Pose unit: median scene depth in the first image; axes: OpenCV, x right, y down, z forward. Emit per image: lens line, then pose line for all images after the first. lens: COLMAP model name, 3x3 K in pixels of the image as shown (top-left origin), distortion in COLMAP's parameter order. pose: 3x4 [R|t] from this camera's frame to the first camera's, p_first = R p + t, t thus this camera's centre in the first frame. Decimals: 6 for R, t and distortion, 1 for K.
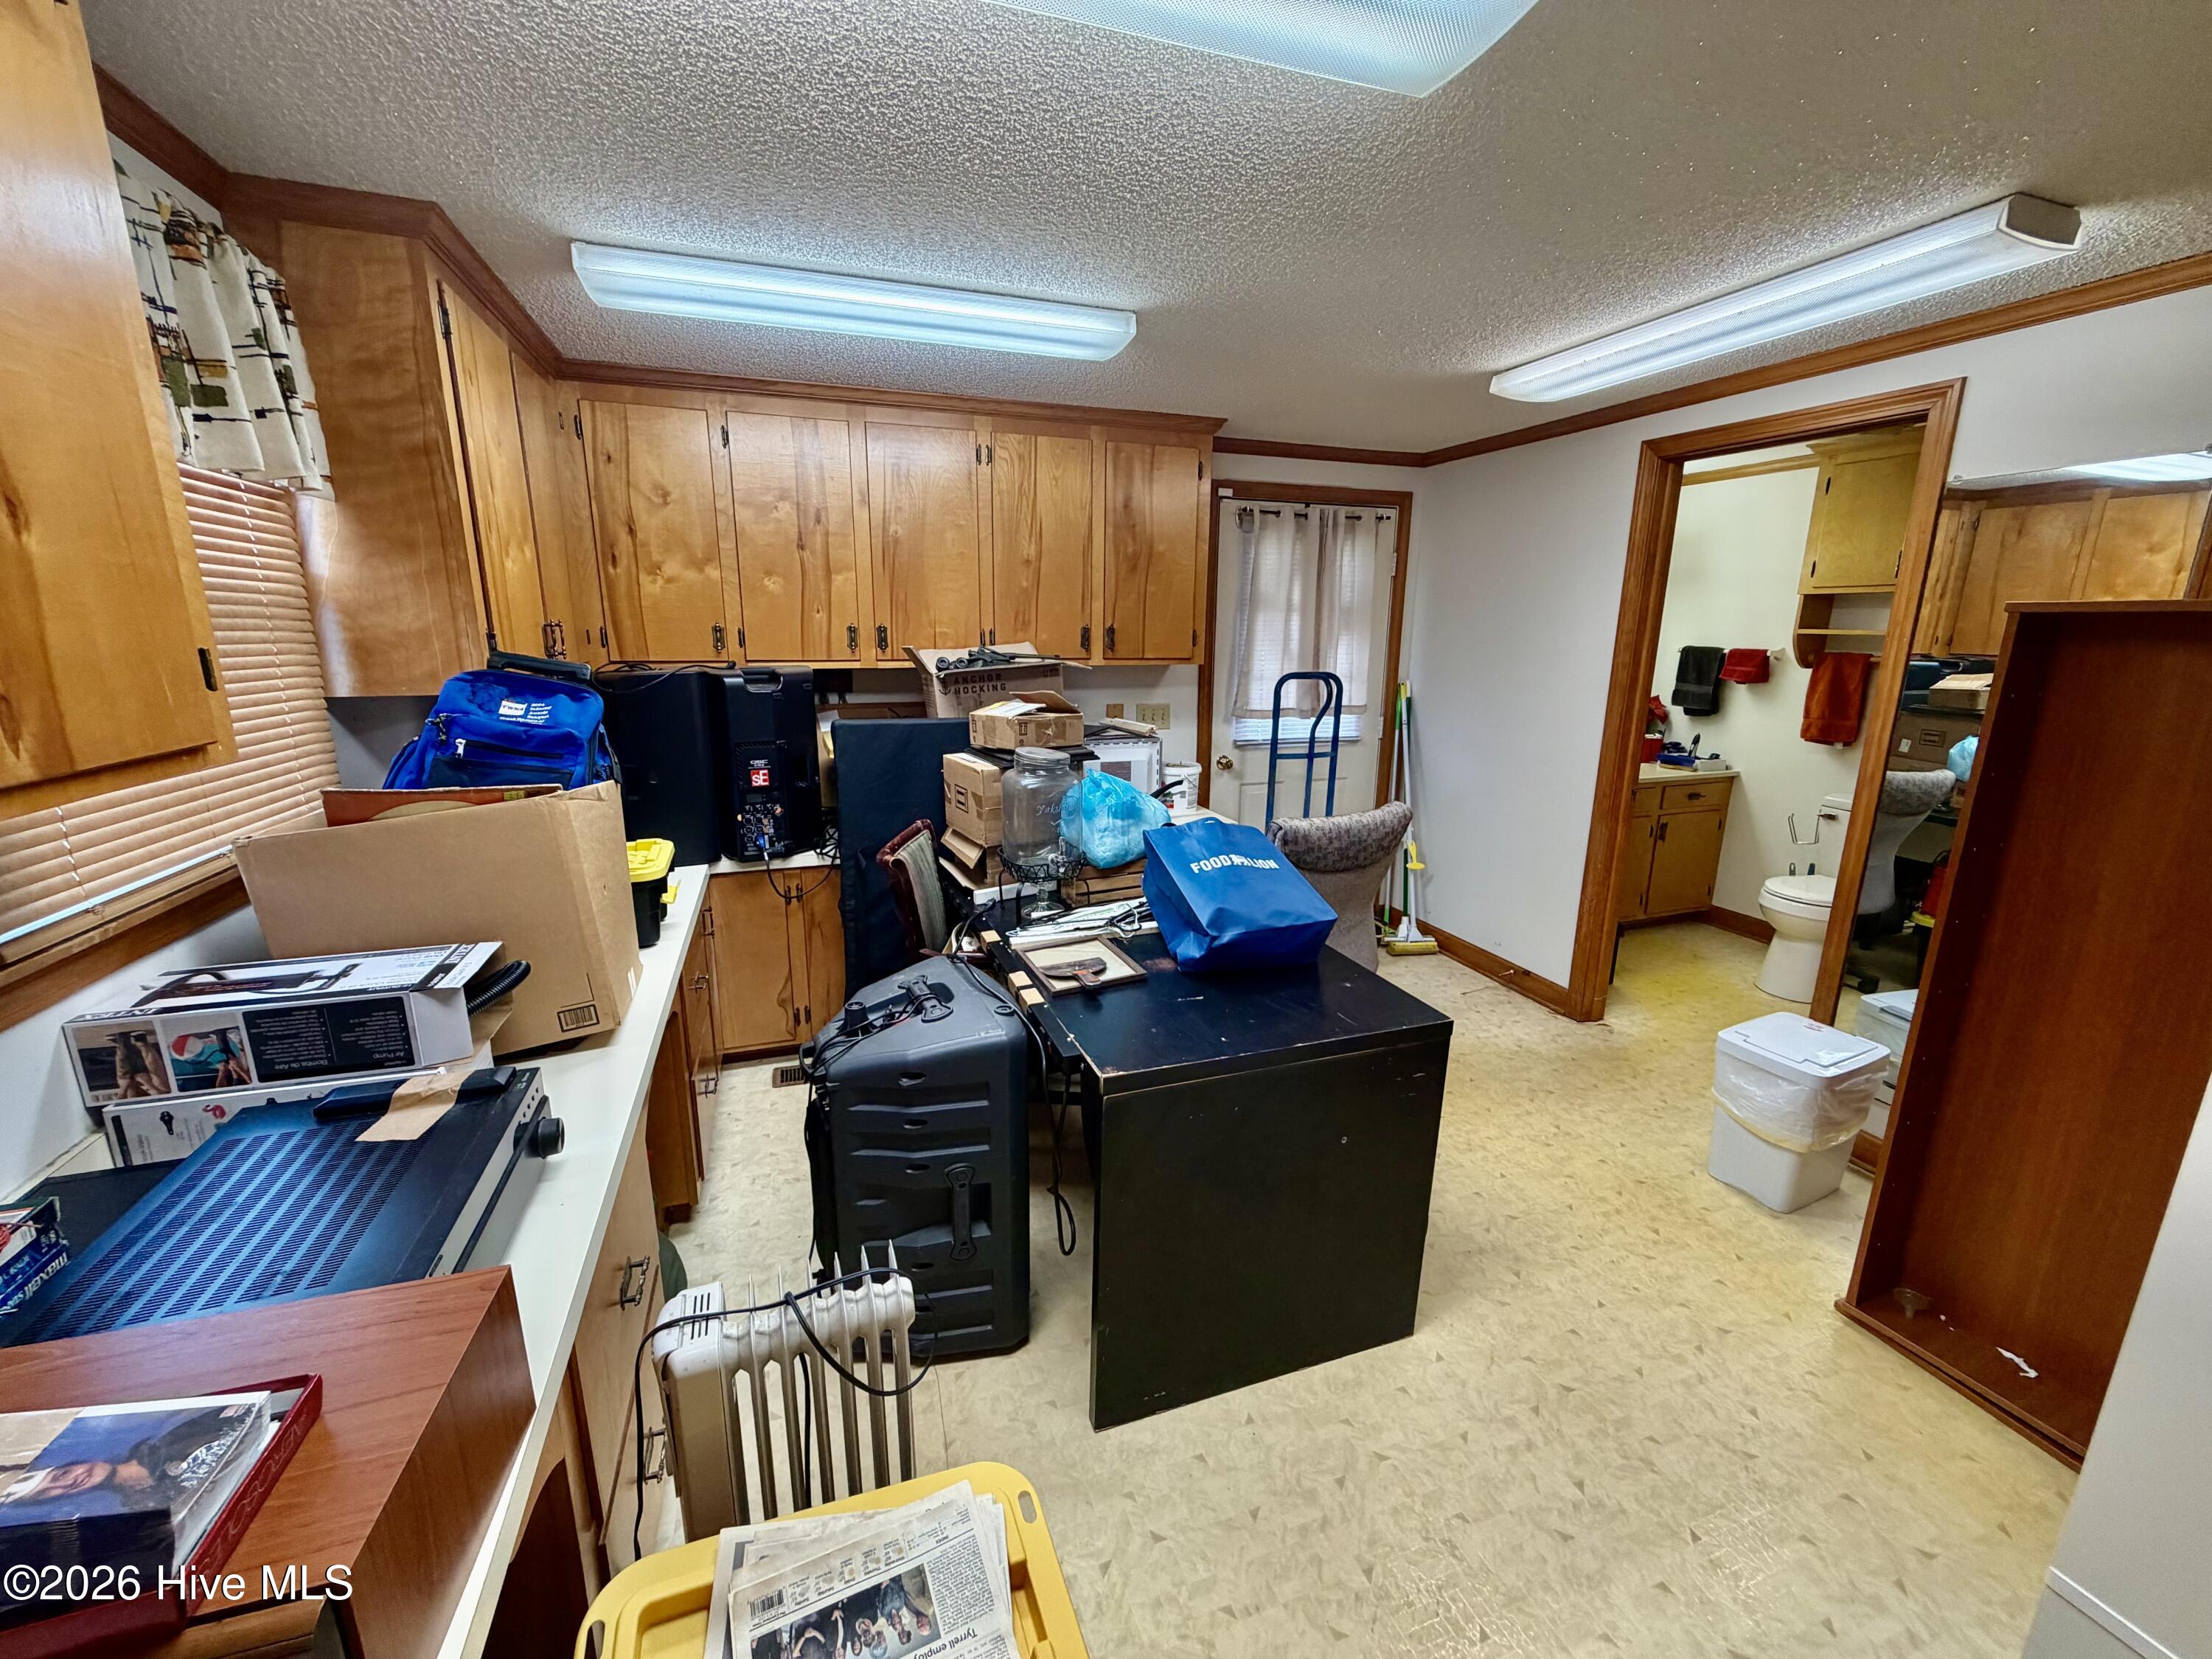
lens RADIAL K [[876.6, 0, 1100.3], [0, 876.6, 826.3], [0, 0, 1]] dist [-0.002348, -0.000163]
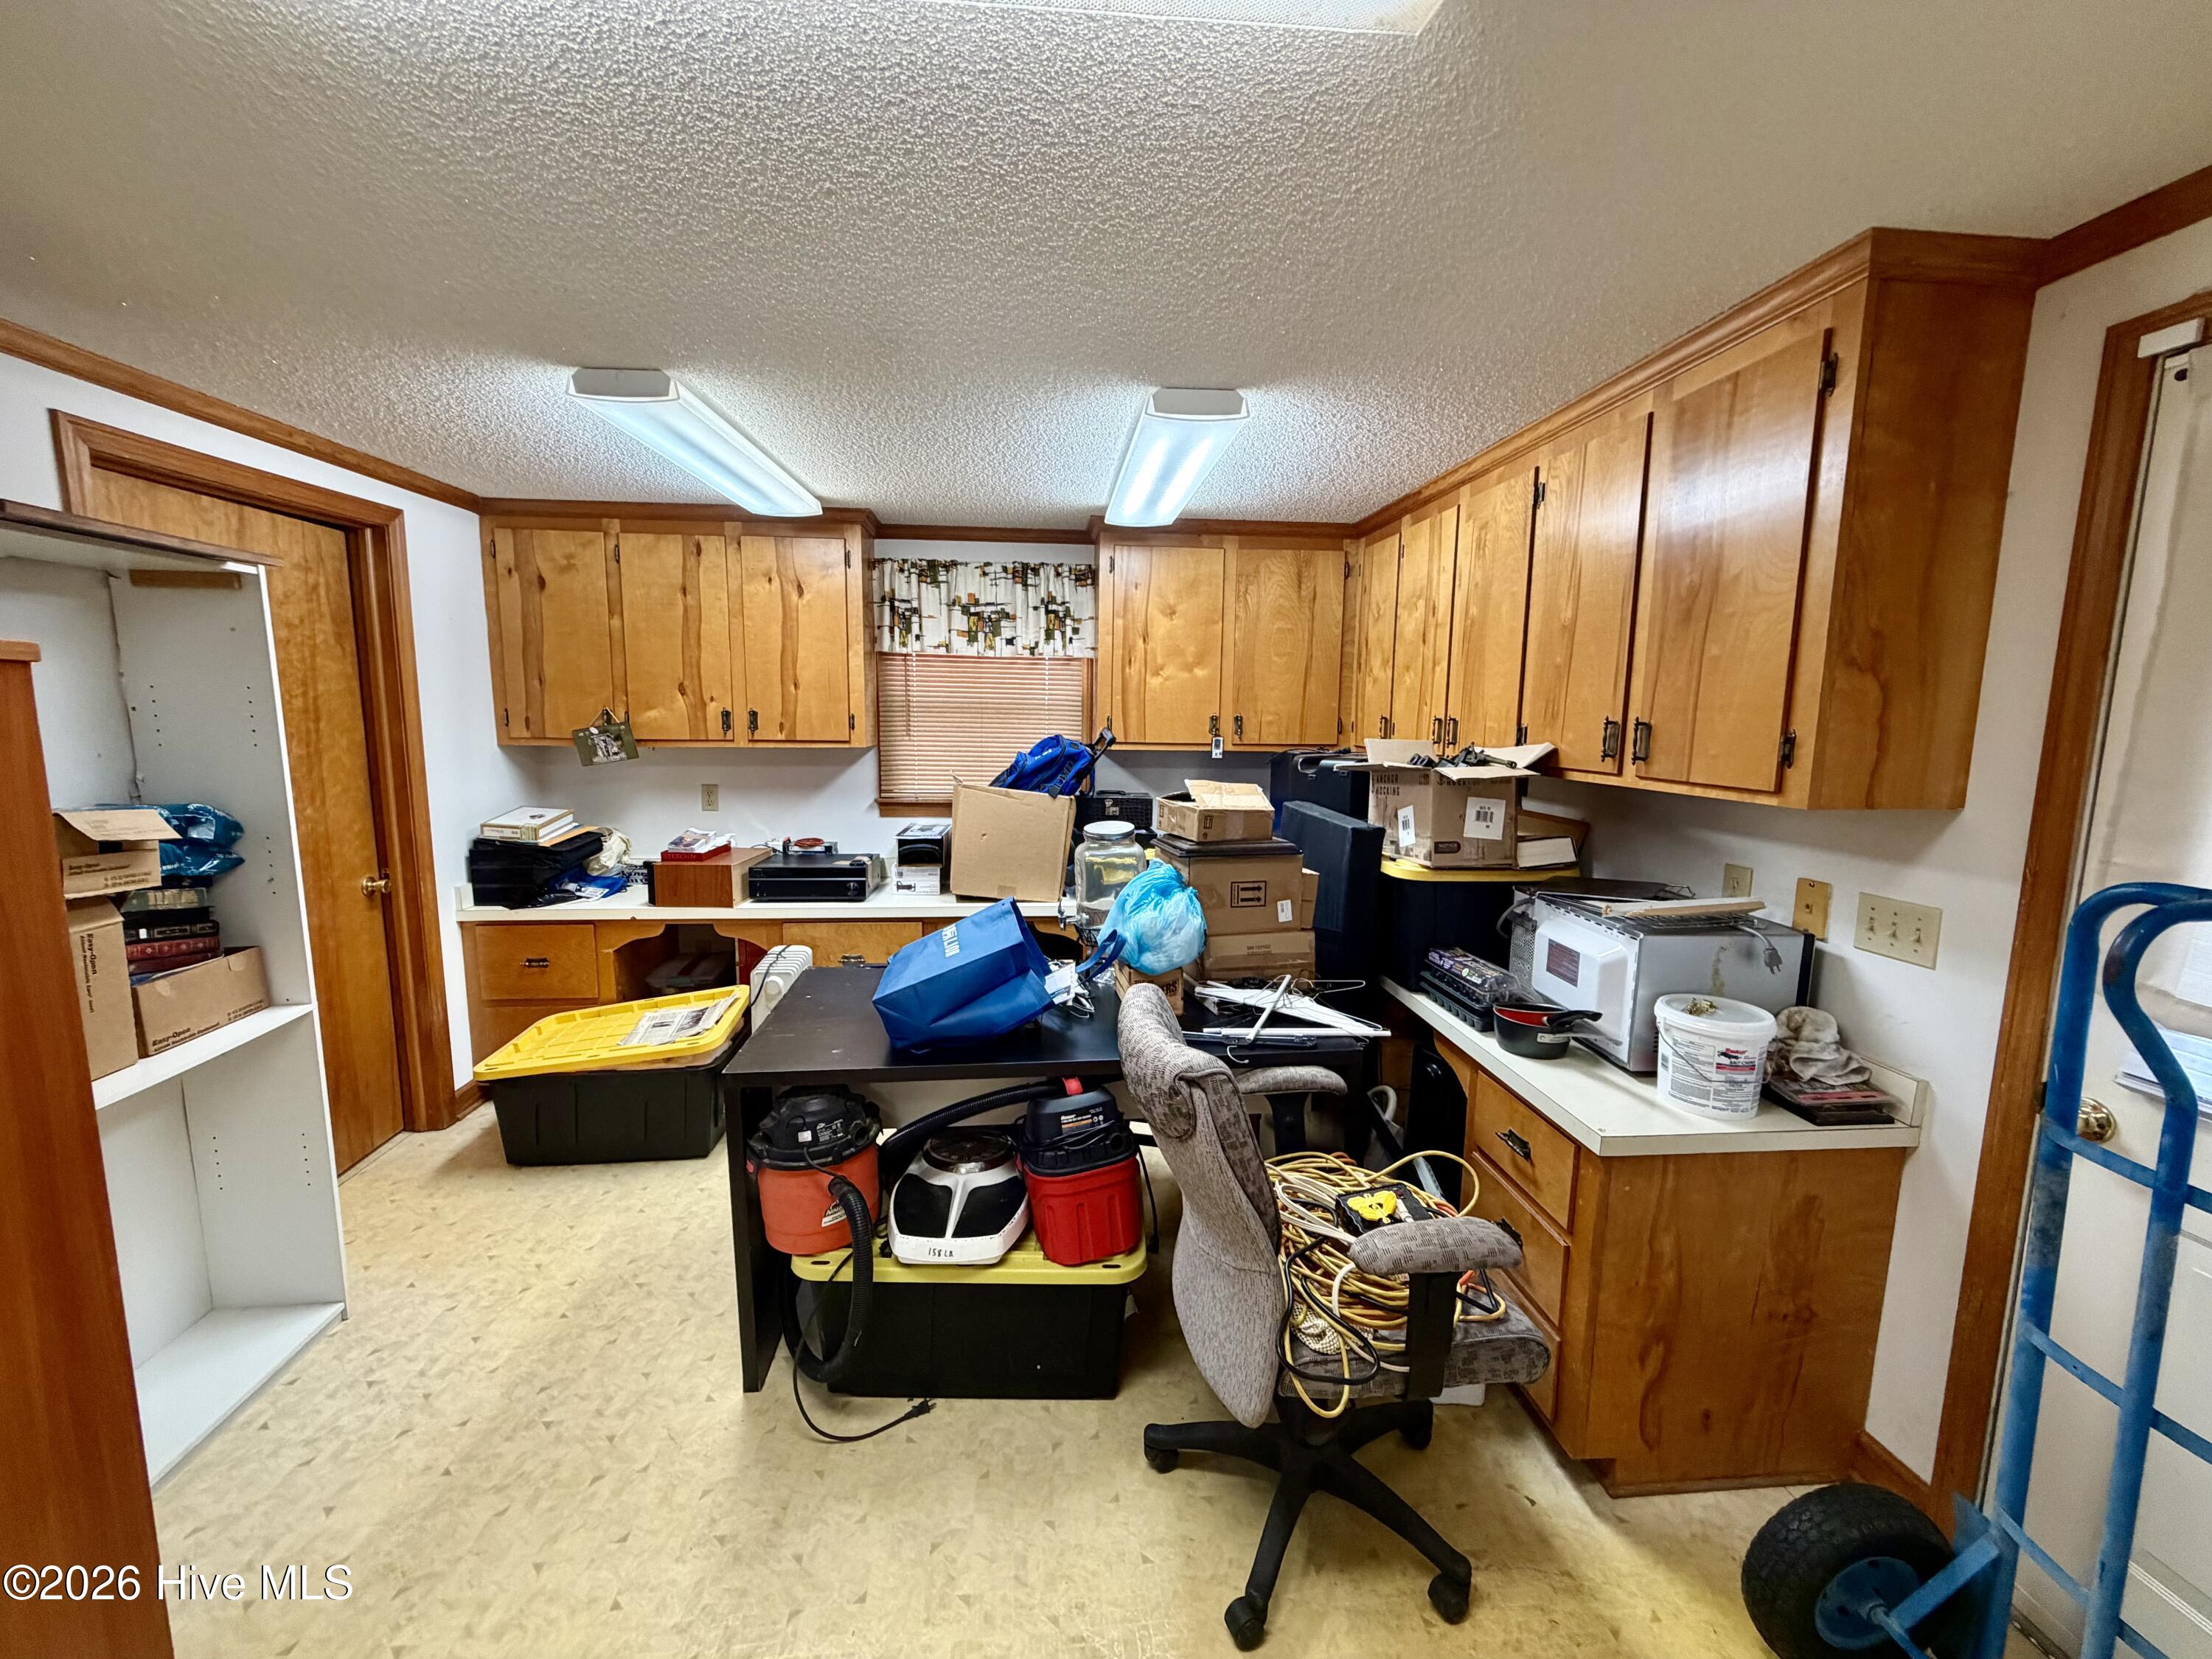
lens RADIAL K [[876.6, 0, 1100.3], [0, 876.6, 826.3], [0, 0, 1]] dist [-0.002348, -0.000163]
pose [[-0.247857, 0.118545, -0.961517, 0.746482], [-0.227094, 0.957724, 0.176617, -0.210992], [0.941804, 0.262130, -0.210458, 0.924774]]
